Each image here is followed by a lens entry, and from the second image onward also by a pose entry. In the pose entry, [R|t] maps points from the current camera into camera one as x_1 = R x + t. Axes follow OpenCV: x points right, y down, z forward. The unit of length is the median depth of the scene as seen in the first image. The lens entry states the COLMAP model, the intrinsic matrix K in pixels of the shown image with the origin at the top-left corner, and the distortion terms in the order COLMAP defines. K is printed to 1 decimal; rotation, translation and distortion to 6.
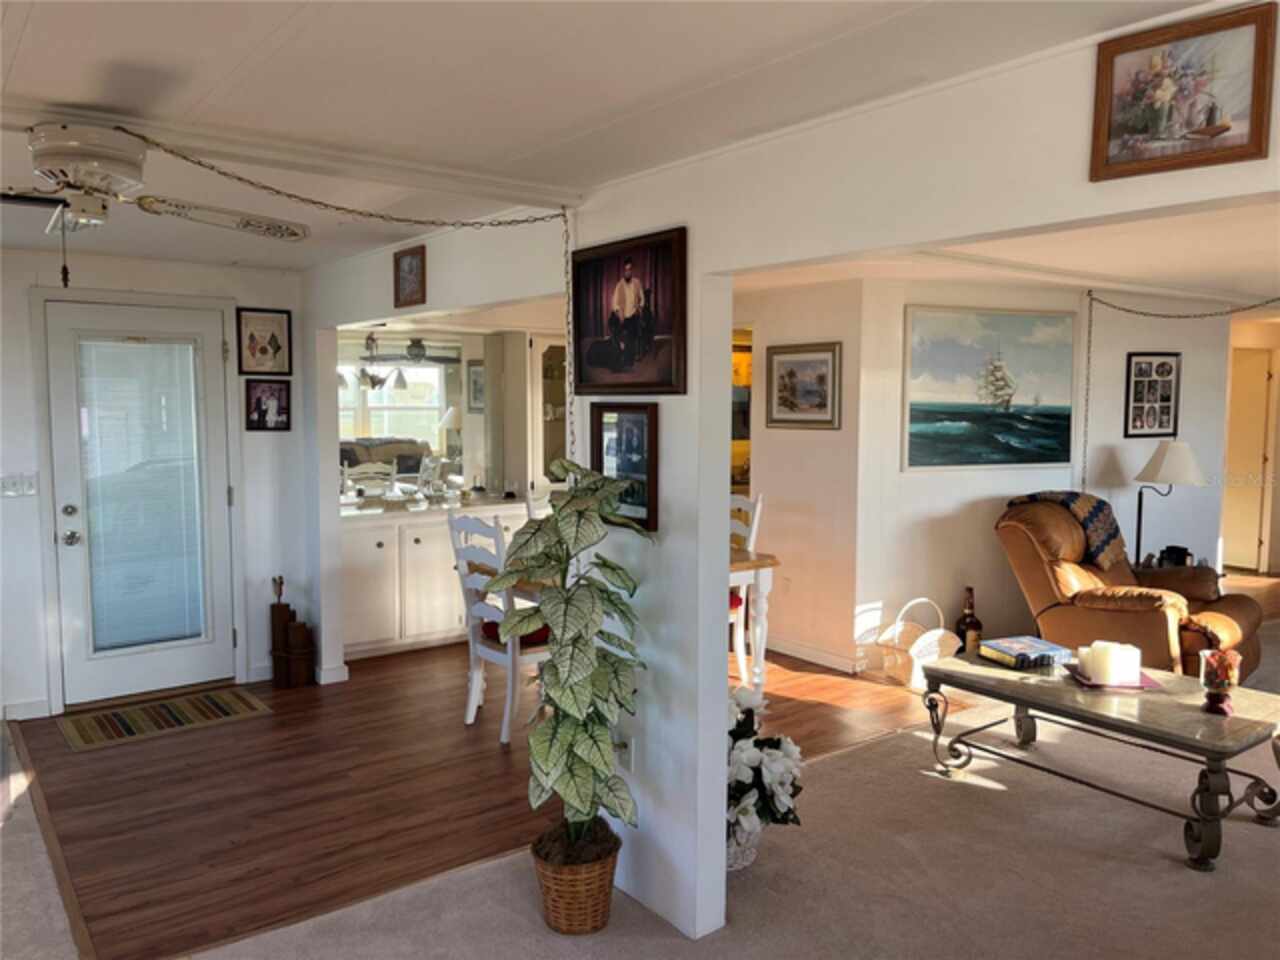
lens RADIAL K [[971.4, 0, 654.9], [0, 971.4, 478.5], [0, 0, 1]] dist [0.069181, -0.092727]
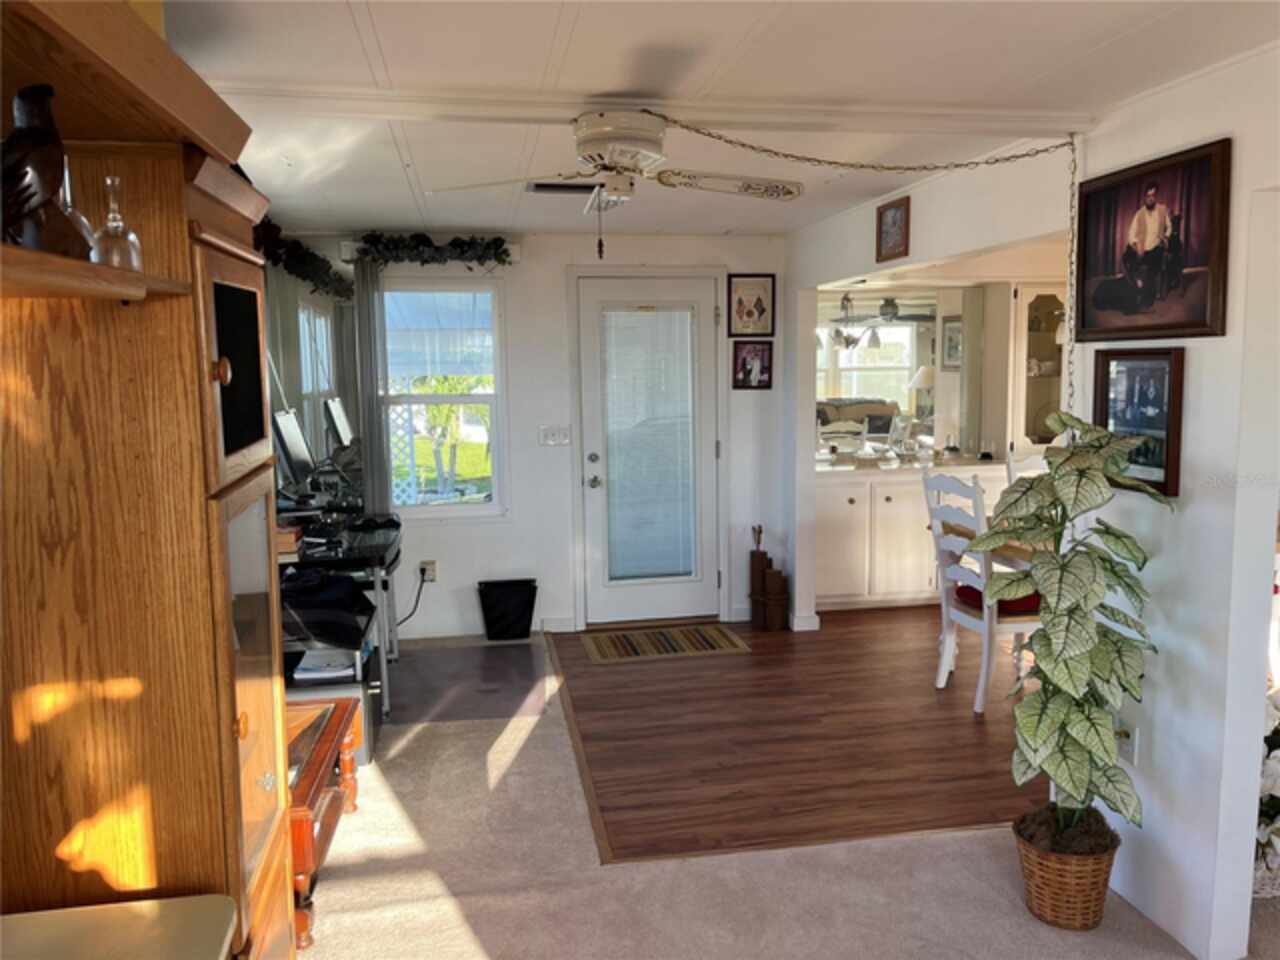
lens RADIAL K [[971.4, 0, 648.5], [0, 971.4, 469.6], [0, 0, 1]] dist [0.069181, -0.092727]
pose [[0.890309, 0.032465, -0.454197, -0.011068], [-0.019323, 0.999250, 0.033549, 0.005555], [0.454946, -0.021093, 0.890269, 0.003520]]
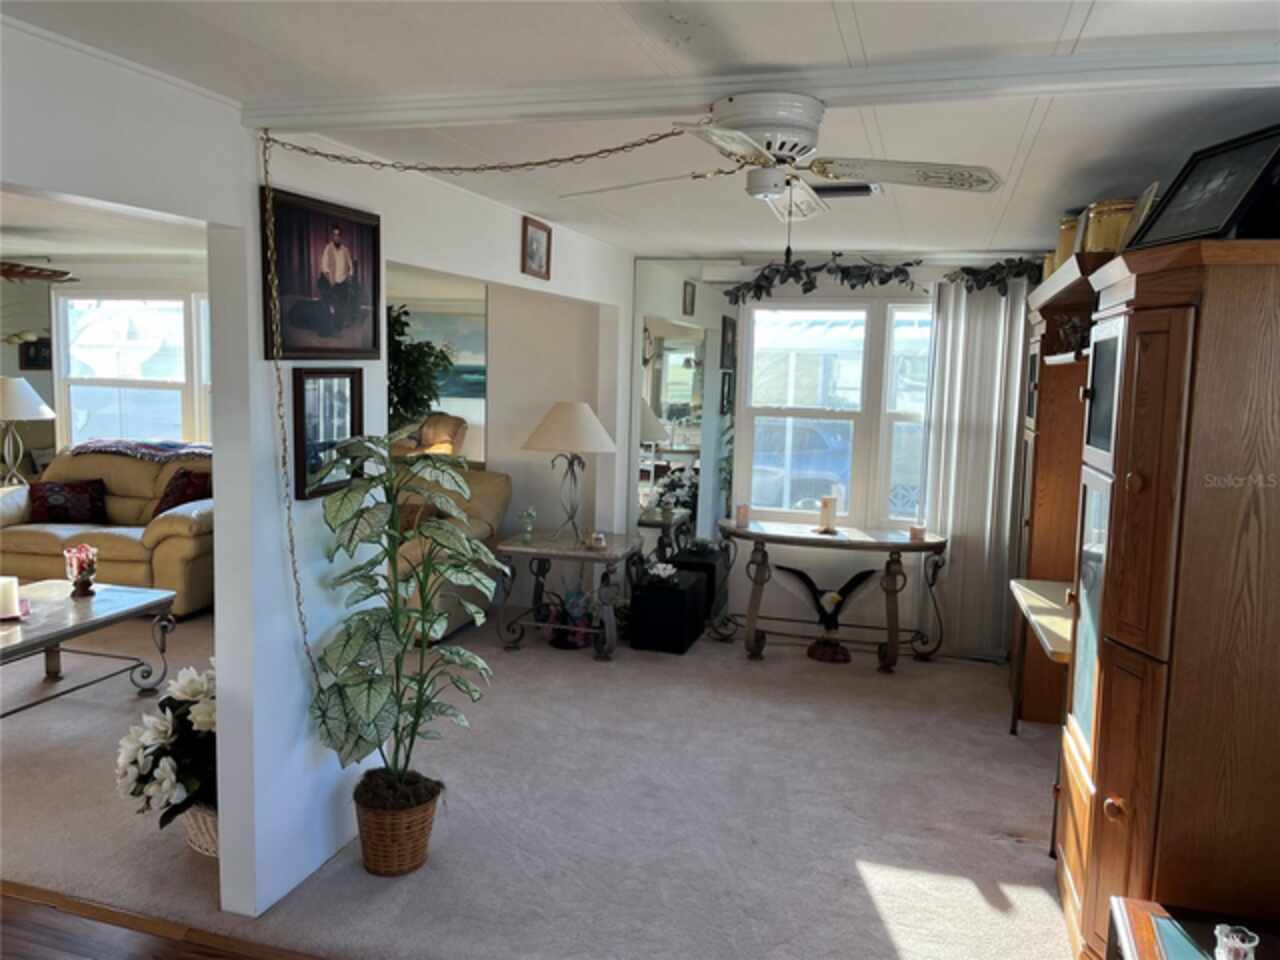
lens RADIAL K [[971.4, 0, 651.8], [0, 971.4, 468.3], [0, 0, 1]] dist [0.069181, -0.092727]
pose [[-0.591832, -0.110960, 0.798387, -0.582067], [0.039704, 0.985265, 0.166365, -0.073235], [-0.805083, 0.130160, -0.578706, 0.748321]]
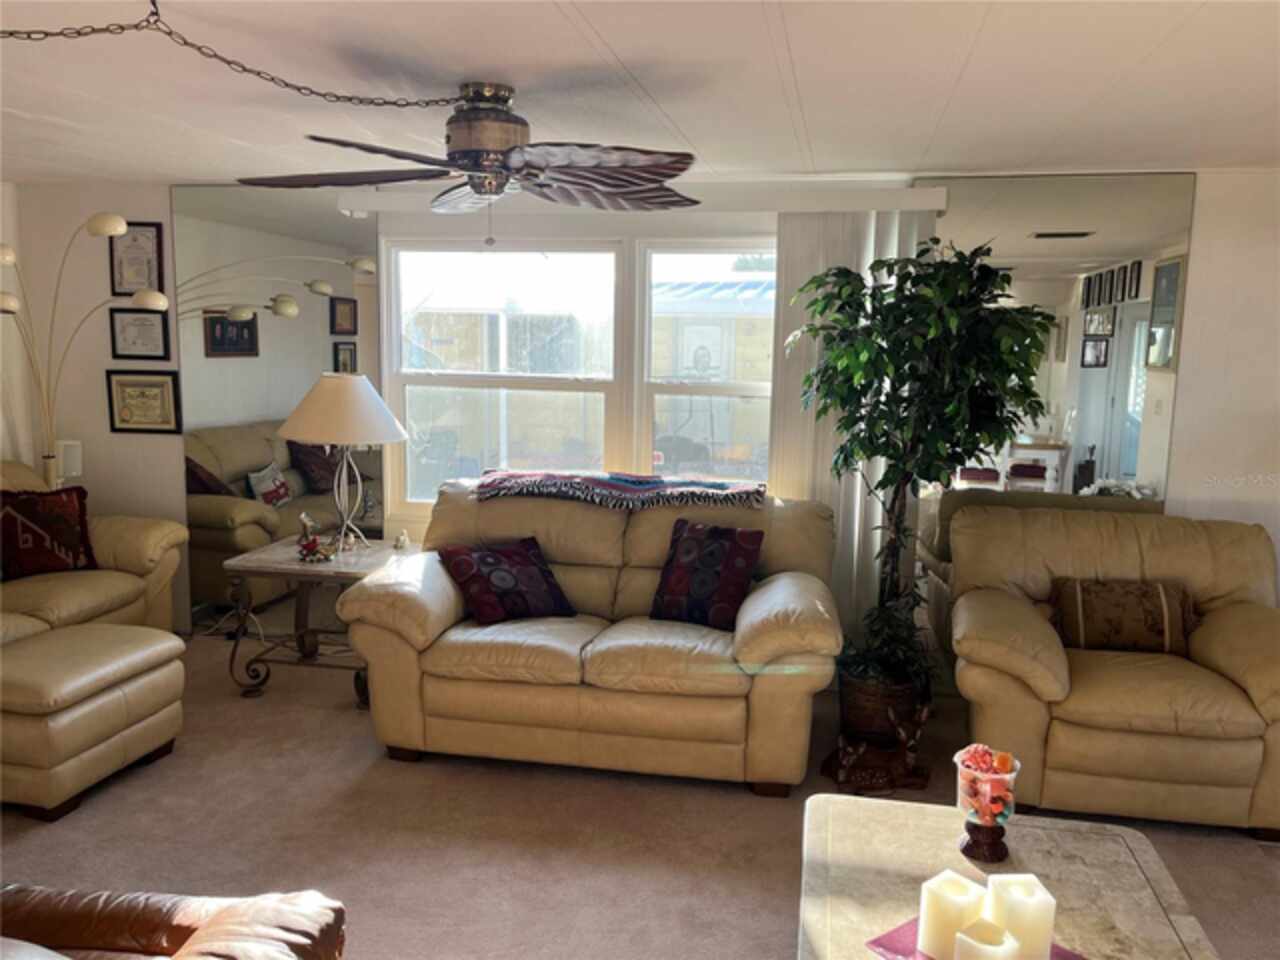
lens RADIAL K [[971.4, 0, 639.3], [0, 971.4, 471.3], [0, 0, 1]] dist [0.069181, -0.092727]
pose [[-0.657080, -0.125403, 0.743317, 0.192253], [0.041567, 0.978538, 0.201831, -0.083999], [-0.752674, 0.163516, -0.637765, 1.007476]]
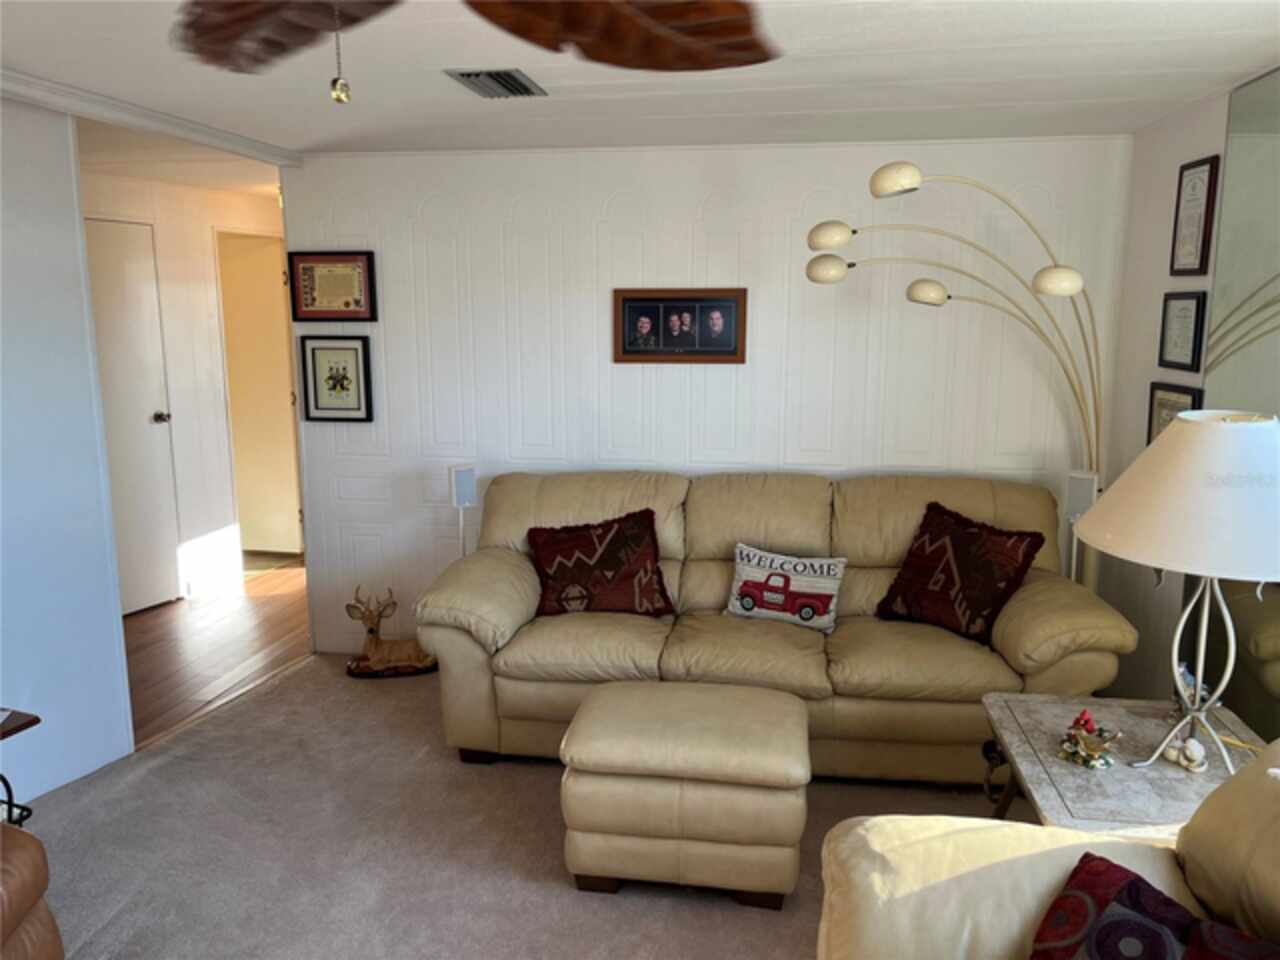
lens RADIAL K [[971.4, 0, 653.3], [0, 971.4, 466.7], [0, 0, 1]] dist [0.069181, -0.092727]
pose [[0.712679, -0.119766, 0.691190, 0.530427], [0.065414, 0.992371, 0.104504, -0.045561], [-0.698433, -0.029265, 0.715077, 0.544196]]
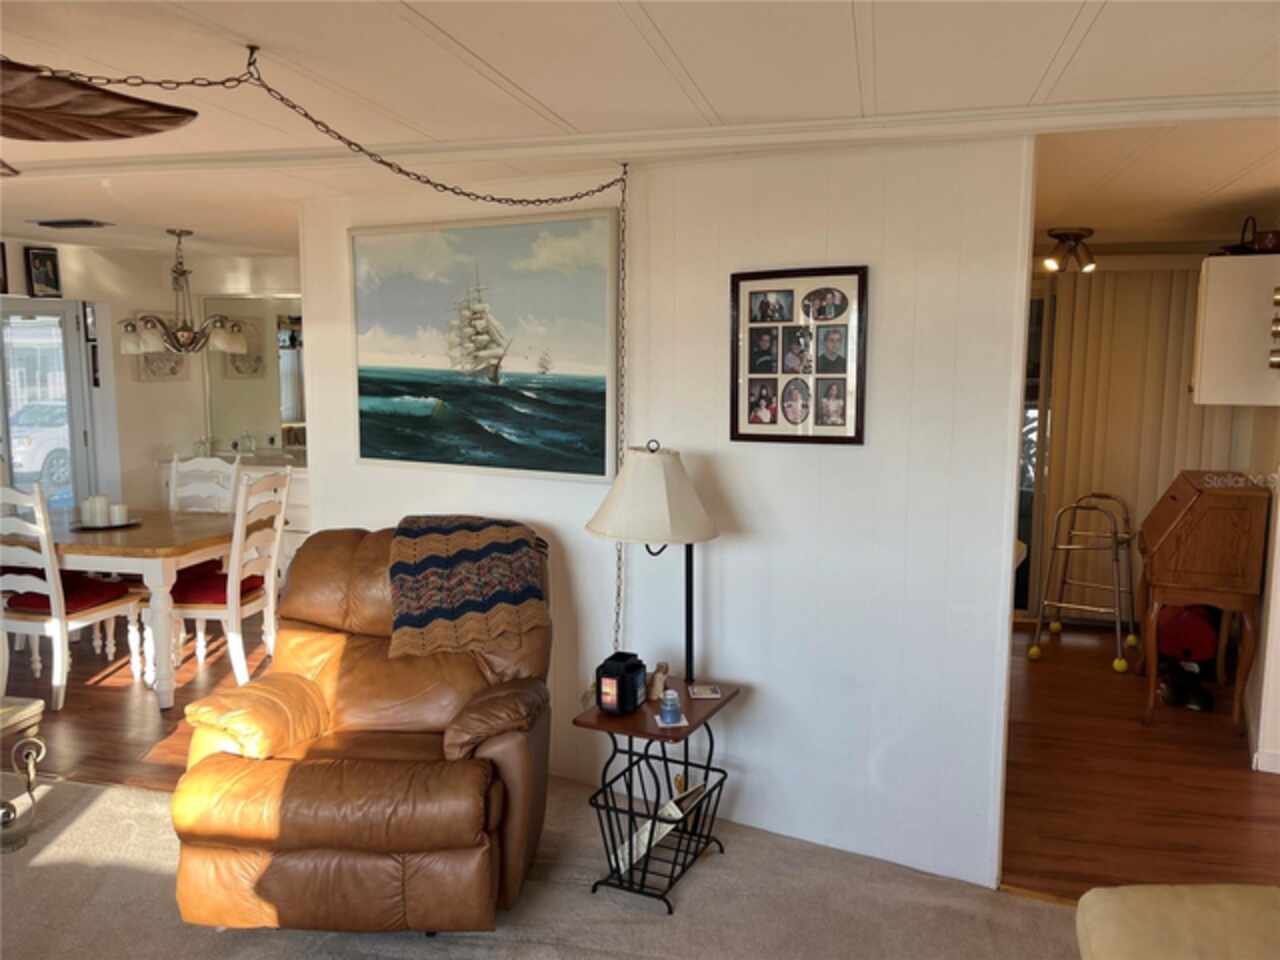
lens RADIAL K [[971.4, 0, 648.7], [0, 971.4, 478.4], [0, 0, 1]] dist [0.069181, -0.092727]
pose [[0.629496, 0.092583, -0.771468, 1.004292], [-0.065569, 0.995664, 0.065985, -0.061714], [0.774232, 0.009047, 0.632837, 0.756752]]
